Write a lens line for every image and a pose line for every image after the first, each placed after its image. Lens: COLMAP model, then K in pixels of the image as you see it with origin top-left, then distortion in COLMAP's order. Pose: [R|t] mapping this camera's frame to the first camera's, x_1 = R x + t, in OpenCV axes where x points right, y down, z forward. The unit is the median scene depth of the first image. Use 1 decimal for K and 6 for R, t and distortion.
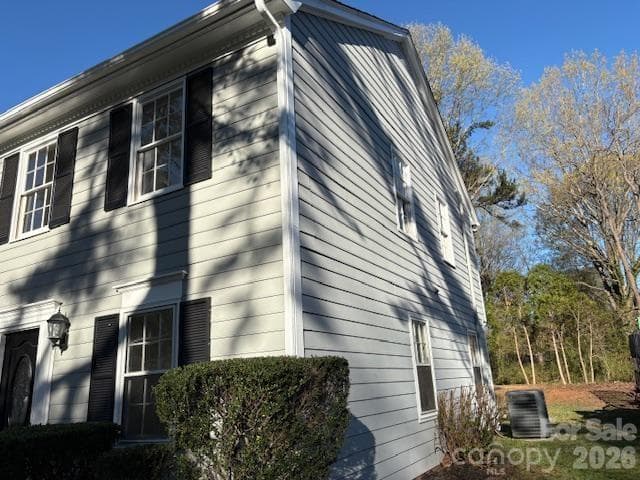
lens RADIAL K [[492.2, 0, 319.8], [0, 492.2, 231.0], [0, 0, 1]] dist [0.014632, -0.004923]
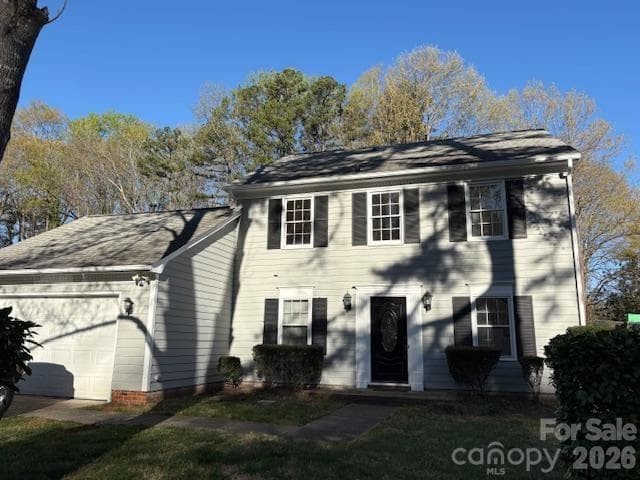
lens RADIAL K [[492.2, 0, 319.8], [0, 492.2, 231.0], [0, 0, 1]] dist [0.014632, -0.004923]
pose [[0.975827, 0.120444, 0.182358, -1.479956], [-0.134461, 0.988684, 0.066515, -0.160205], [-0.172283, -0.089428, 0.980980, -0.920978]]
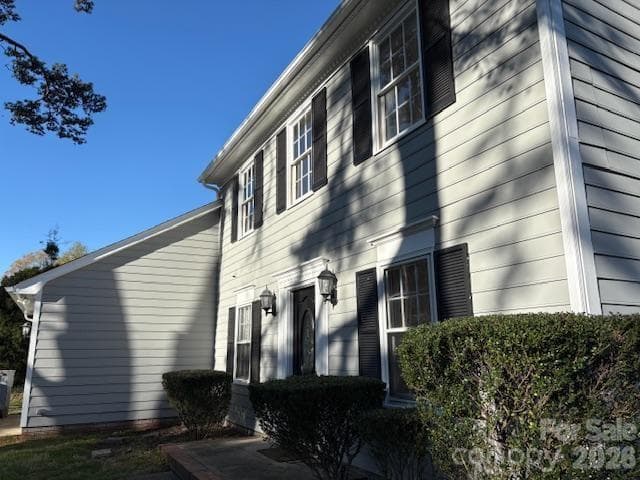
lens RADIAL K [[481.9, 0, 320.0], [0, 481.9, 240.0], [0, 0, 1]] dist [0.001100, 0.000948]
pose [[0.841212, -0.070602, -0.536077, 0.006579], [0.122646, 0.990512, 0.062004, 0.044213], [0.526613, -0.117906, 0.841889, 0.168082]]
